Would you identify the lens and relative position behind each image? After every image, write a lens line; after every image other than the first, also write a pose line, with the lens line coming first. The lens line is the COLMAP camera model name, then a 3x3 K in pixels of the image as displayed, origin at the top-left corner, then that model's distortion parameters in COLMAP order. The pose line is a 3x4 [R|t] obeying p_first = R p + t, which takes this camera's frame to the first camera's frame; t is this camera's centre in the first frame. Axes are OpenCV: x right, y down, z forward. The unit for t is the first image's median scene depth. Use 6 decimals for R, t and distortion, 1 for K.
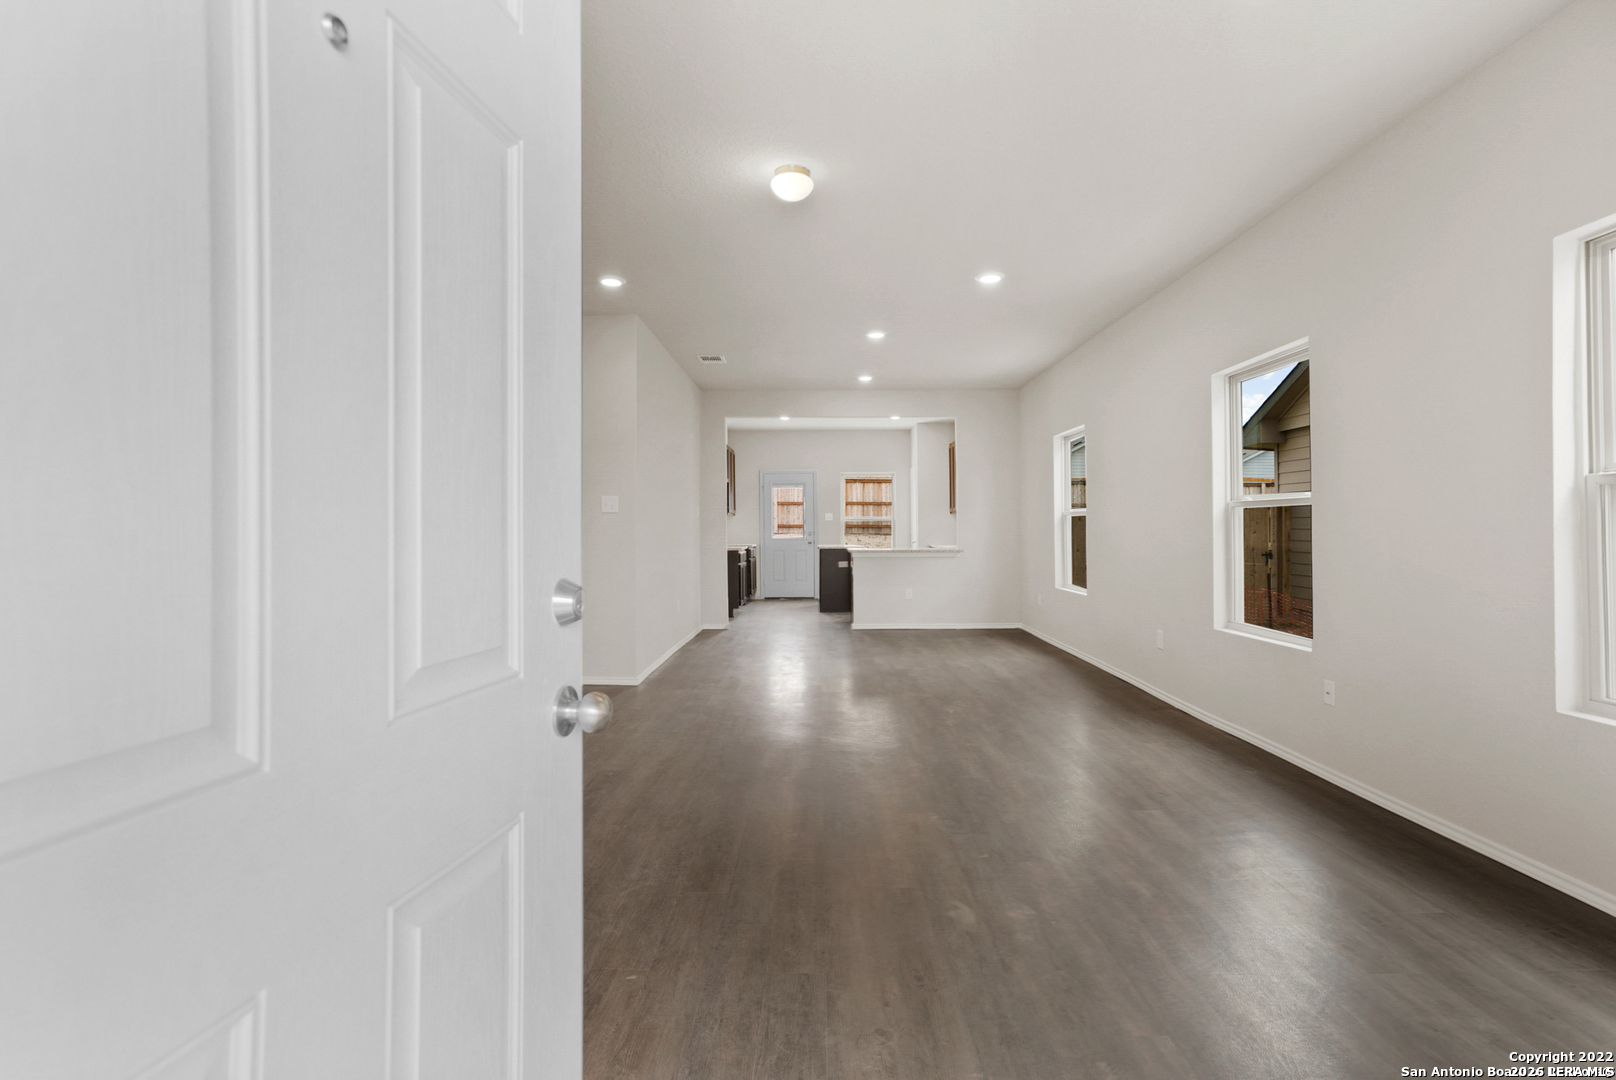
lens RADIAL K [[743.0, 0, 816.7], [0, 743.0, 532.1], [0, 0, 1]] dist [-0.024239, 0.003290]
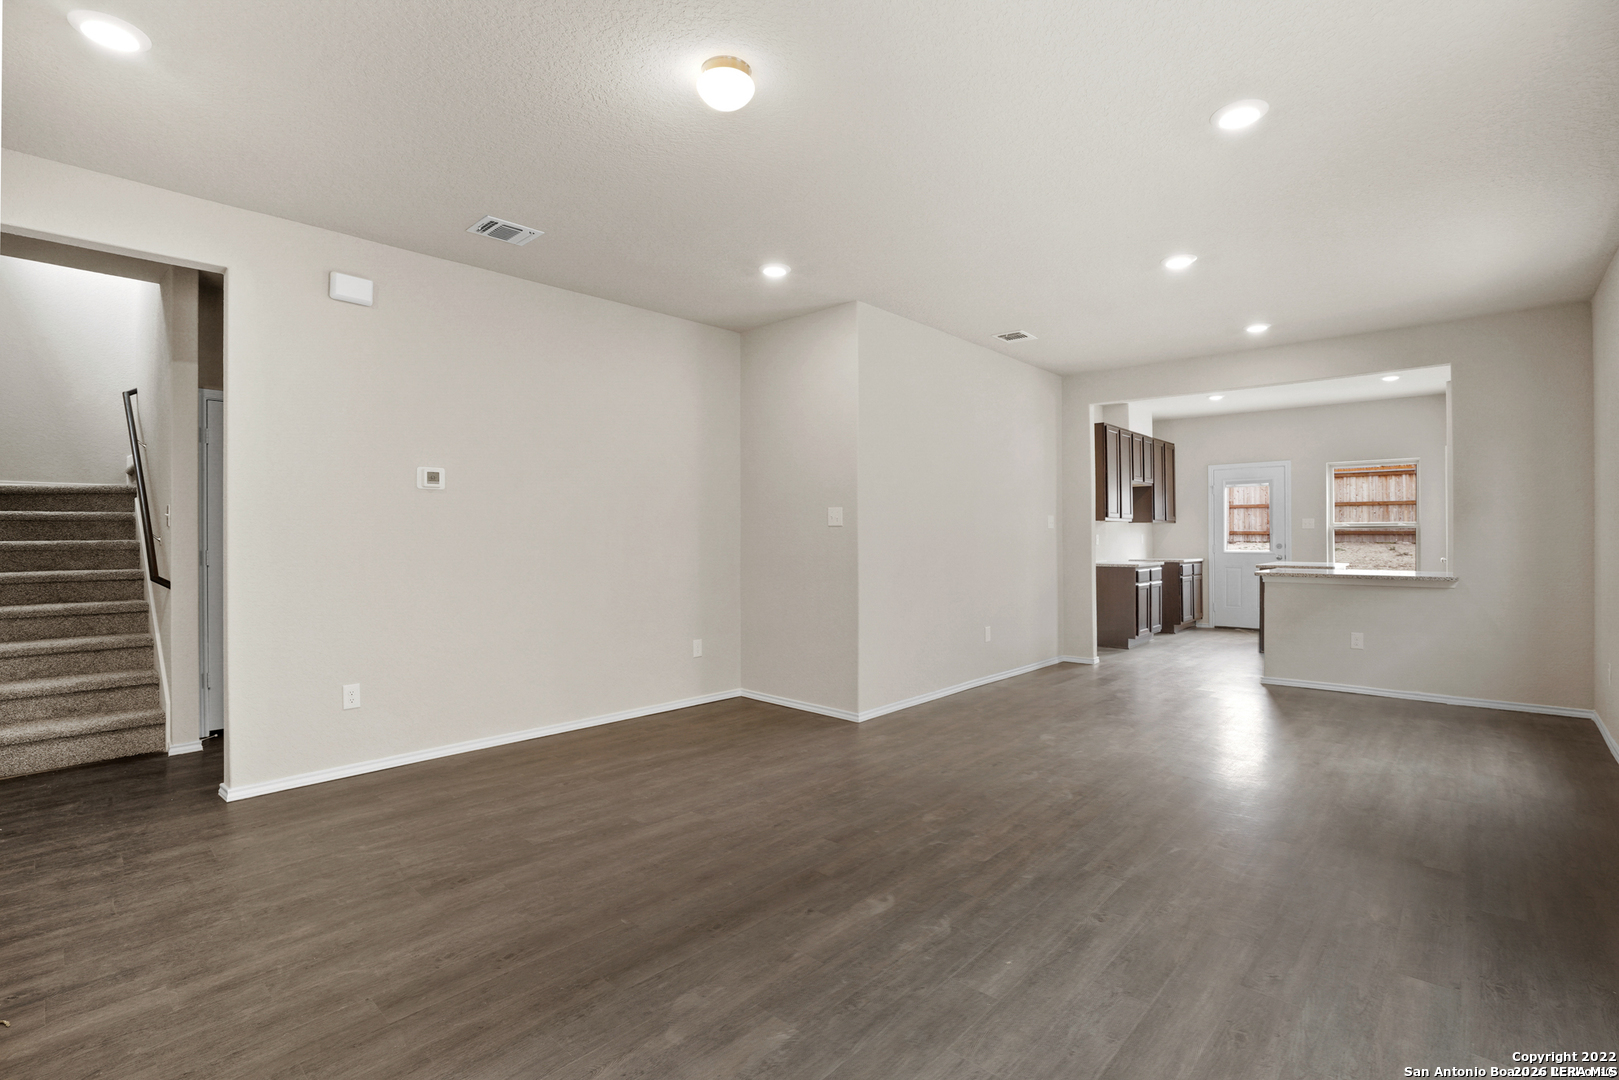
lens RADIAL K [[744.4, 0, 813.3], [0, 744.4, 536.2], [0, 0, 1]] dist [-0.024239, 0.003290]
pose [[0.753319, 0.004275, -0.657641, 0.150025], [-0.004987, 0.999987, 0.000788, -0.006710], [0.657636, 0.002685, 0.753331, 0.146331]]
